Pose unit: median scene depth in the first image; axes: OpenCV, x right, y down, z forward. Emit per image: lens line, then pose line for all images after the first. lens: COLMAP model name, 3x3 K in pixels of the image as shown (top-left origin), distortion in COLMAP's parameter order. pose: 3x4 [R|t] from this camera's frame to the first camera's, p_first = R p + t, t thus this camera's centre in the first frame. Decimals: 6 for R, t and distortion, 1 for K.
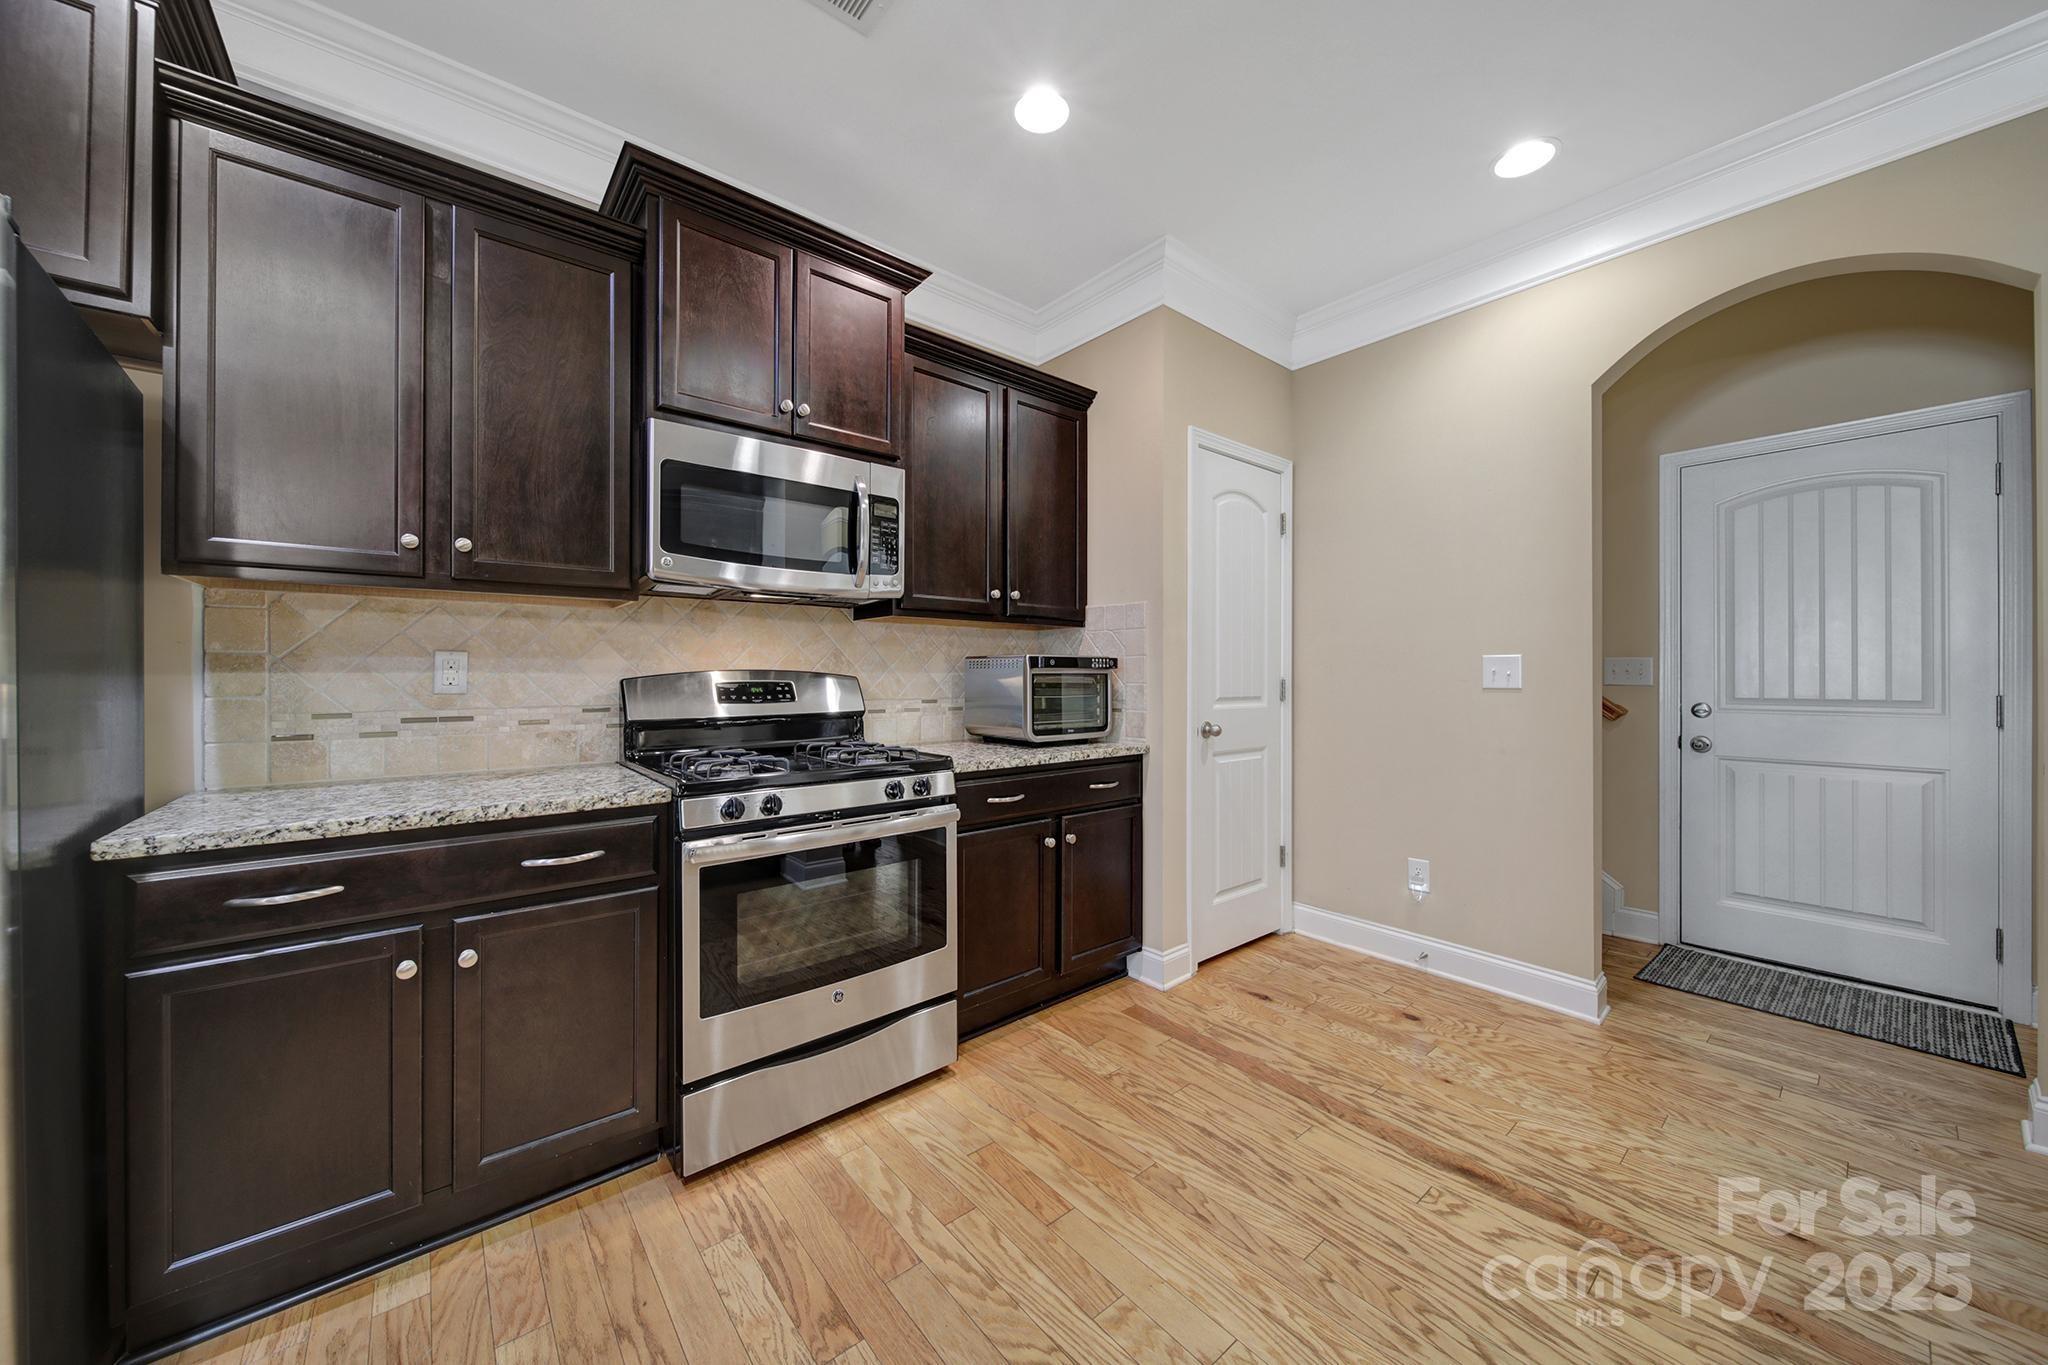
lens RADIAL K [[721.8, 0, 1017.7], [0, 721.8, 667.3], [0, 0, 1]] dist [-0.000031, -0.000013]
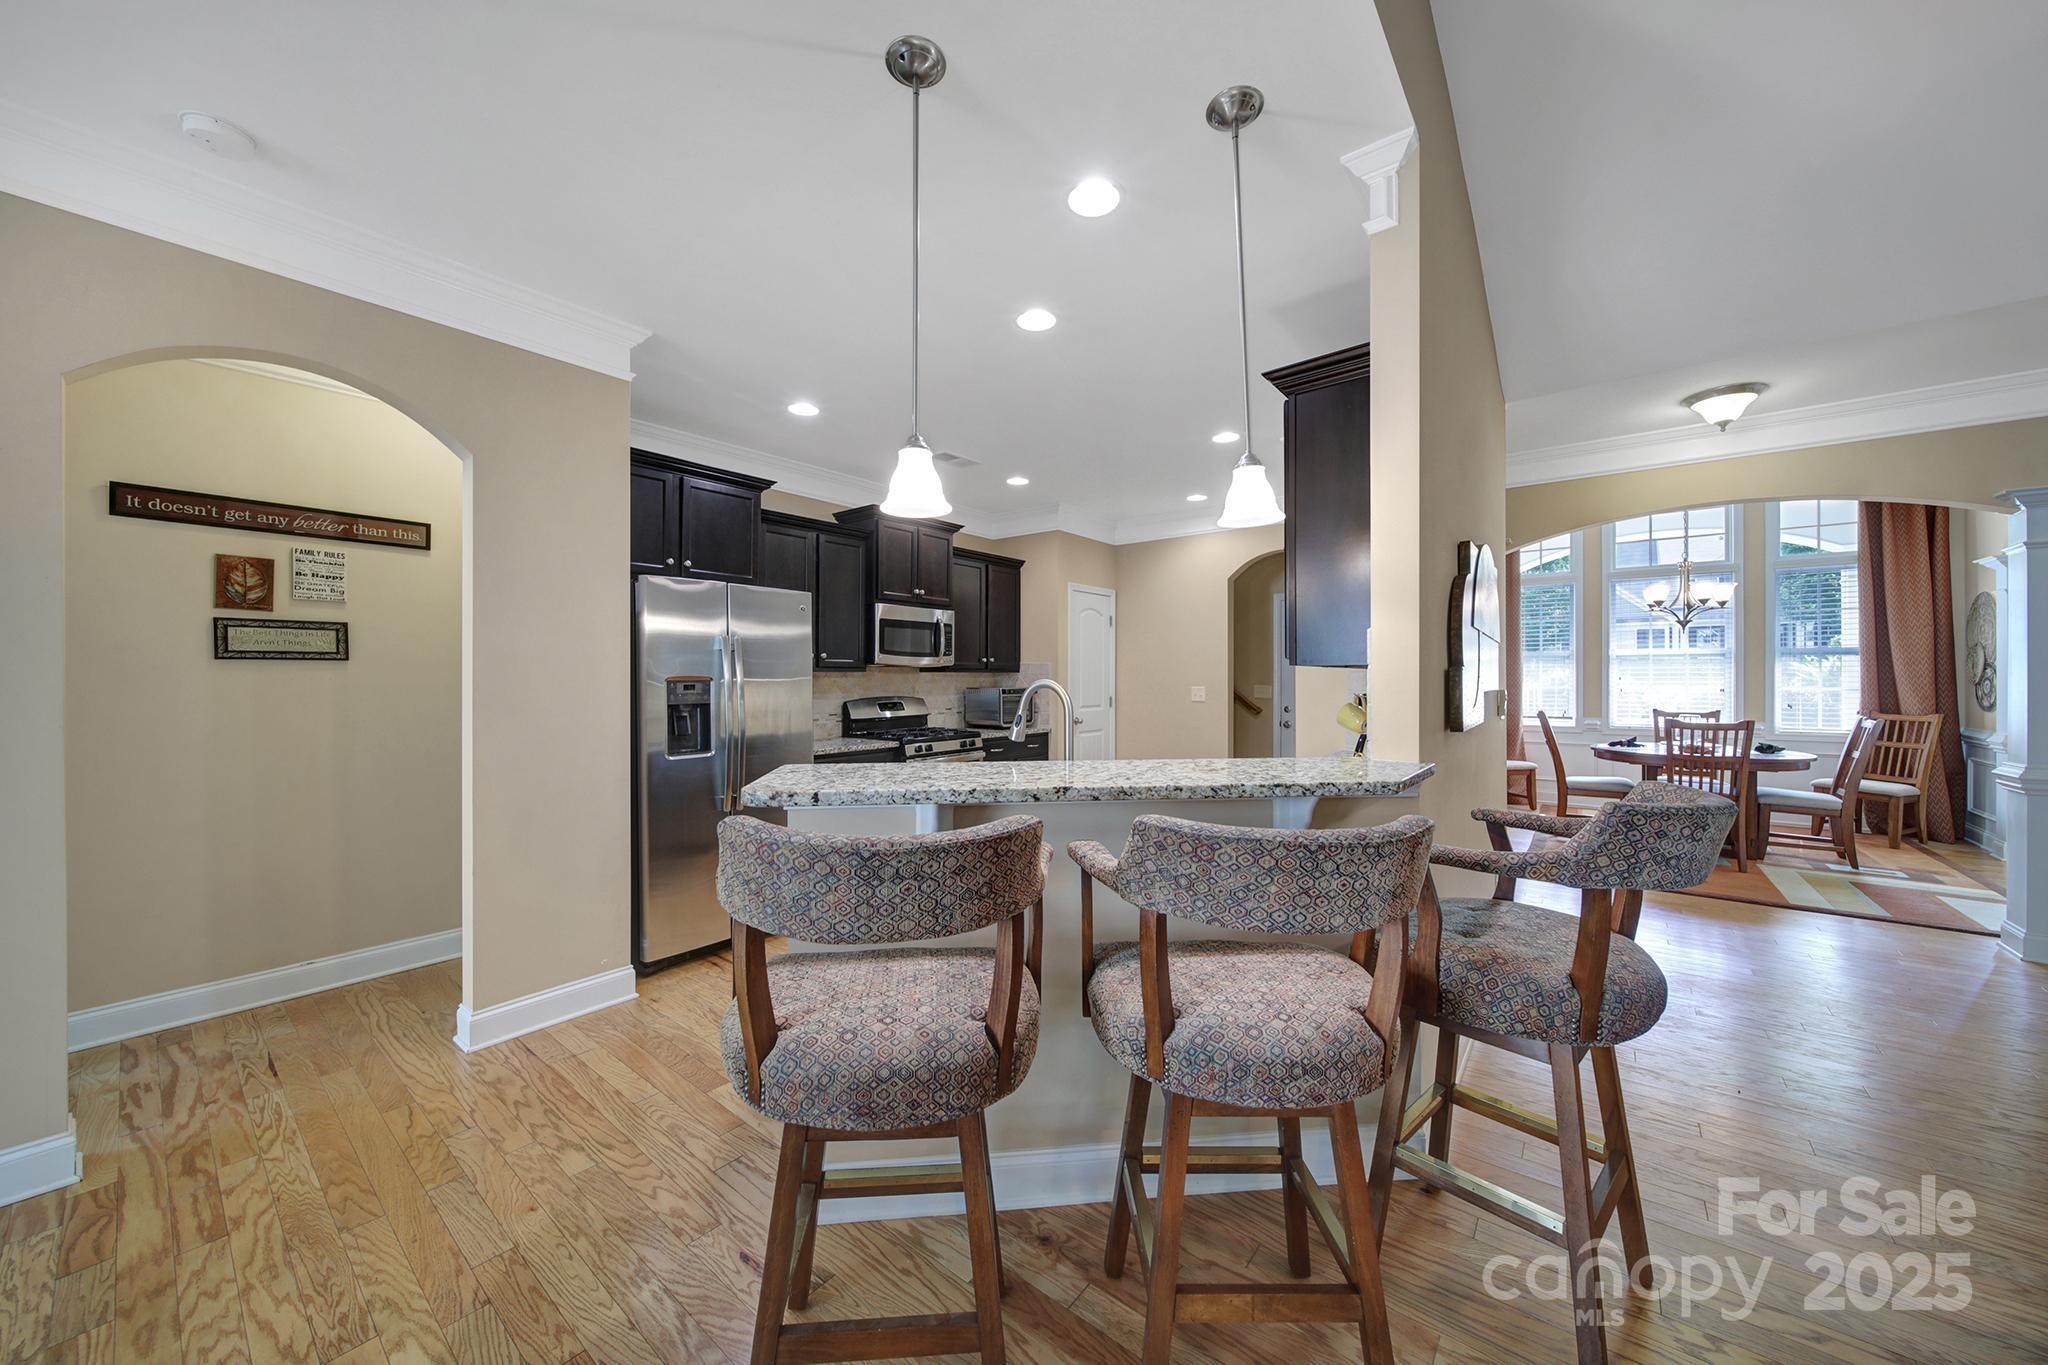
lens RADIAL K [[720.7, 0, 1021.2], [0, 720.7, 675.9], [0, 0, 1]] dist [-0.009452, -0.000095]
pose [[0.978624, -0.001705, 0.205653, -0.385284], [0.000327, 0.999977, 0.006732, -0.070688], [-0.205659, -0.006520, 0.978602, -1.209227]]
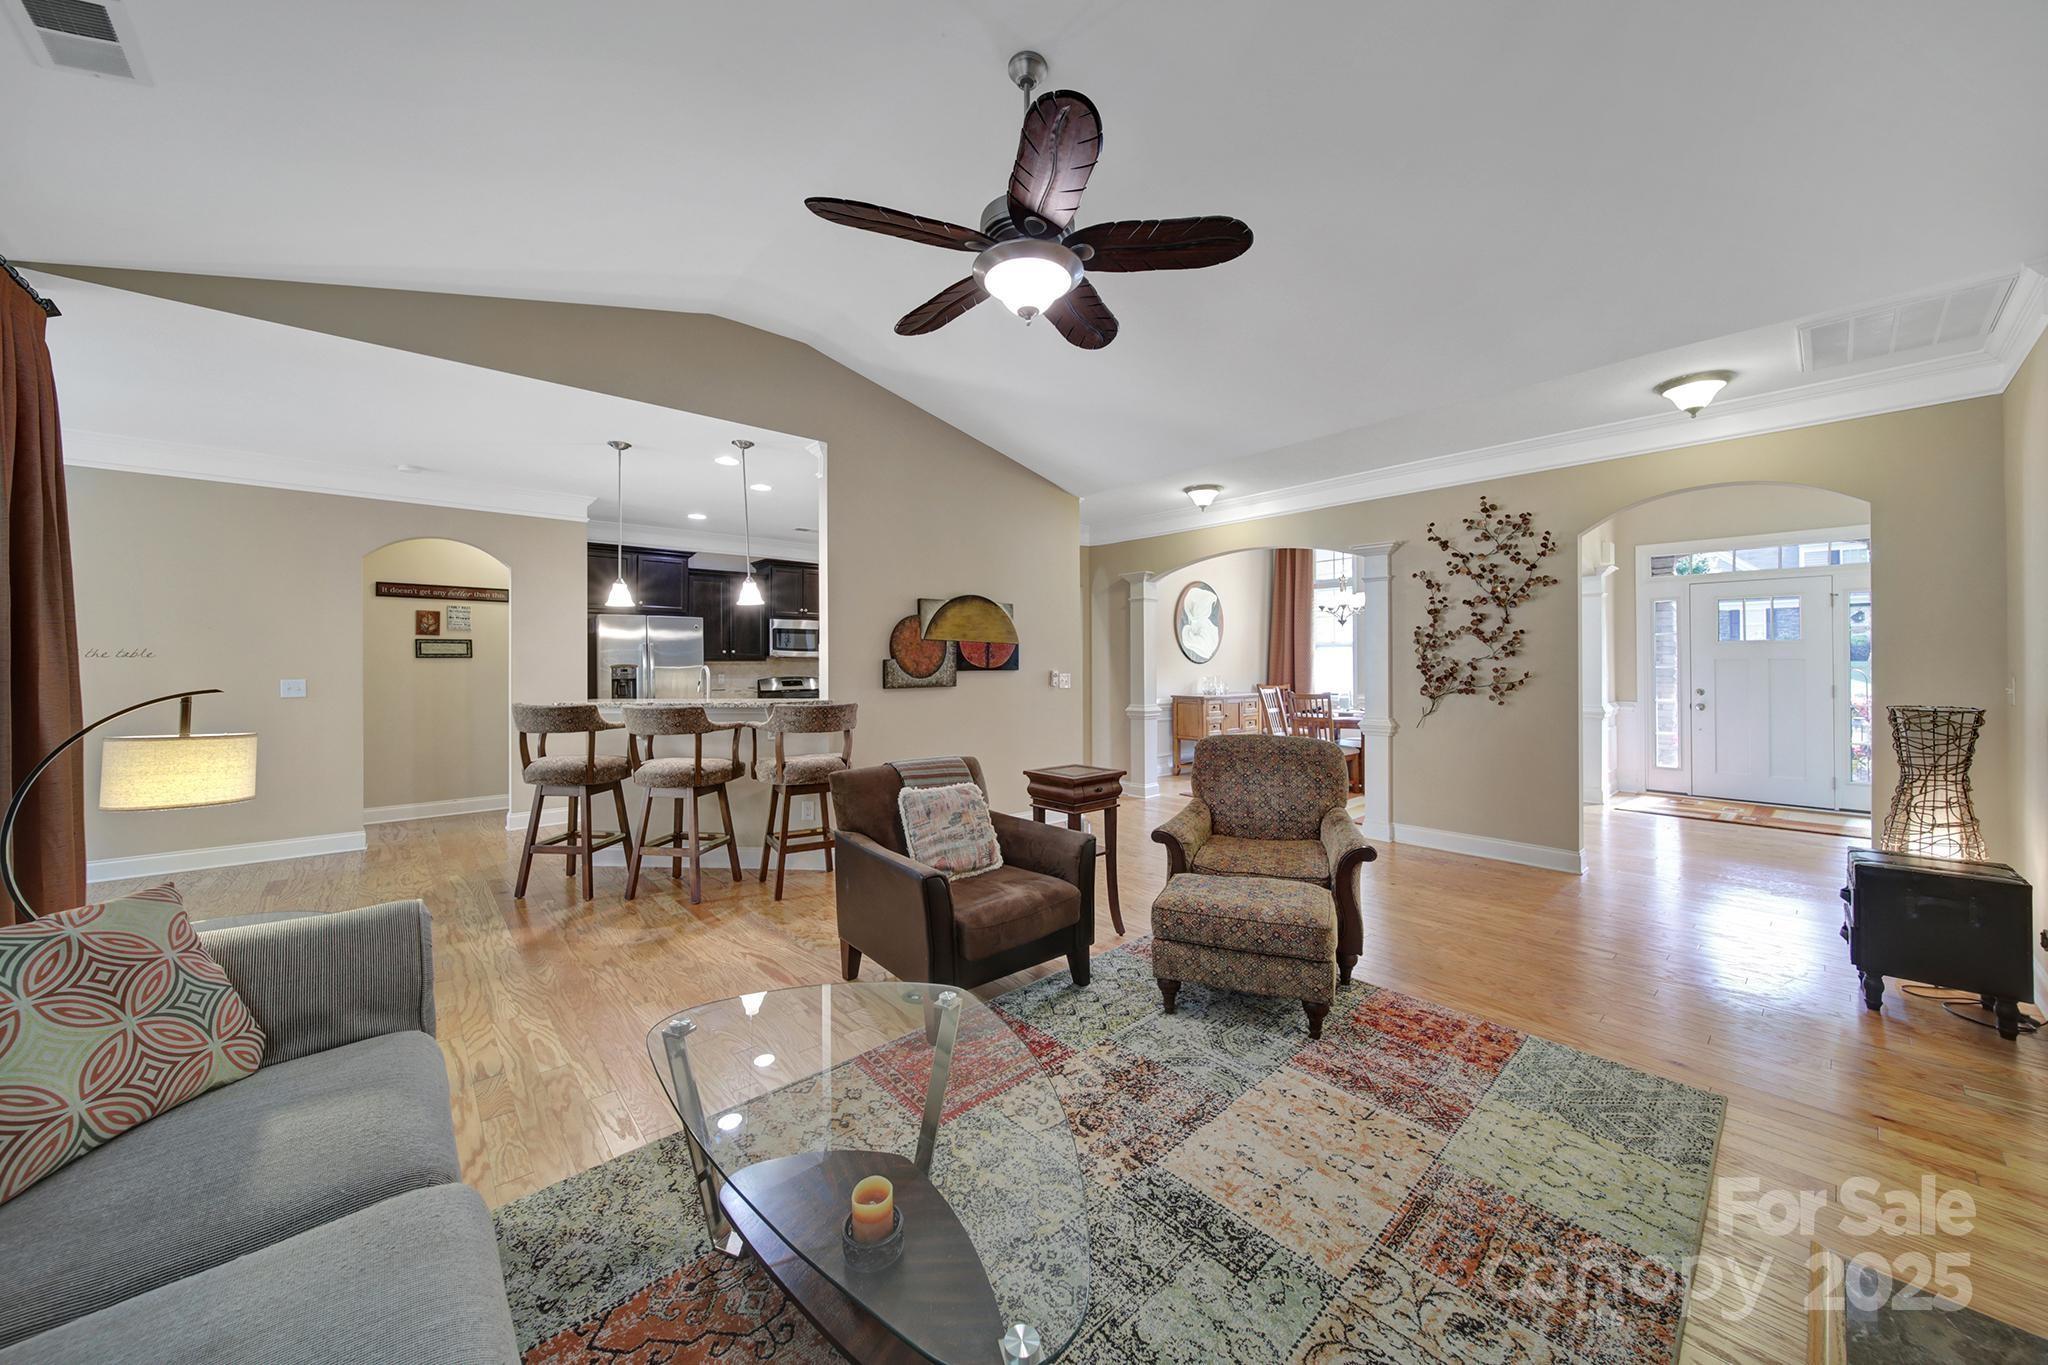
lens RADIAL K [[721.8, 0, 1017.7], [0, 721.8, 667.3], [0, 0, 1]] dist [-0.000031, -0.000013]
pose [[0.999408, -0.006013, 0.033879, 0.585696], [0.005556, 0.999892, 0.013573, -0.078460], [-0.033956, -0.013377, 0.999334, -2.406221]]
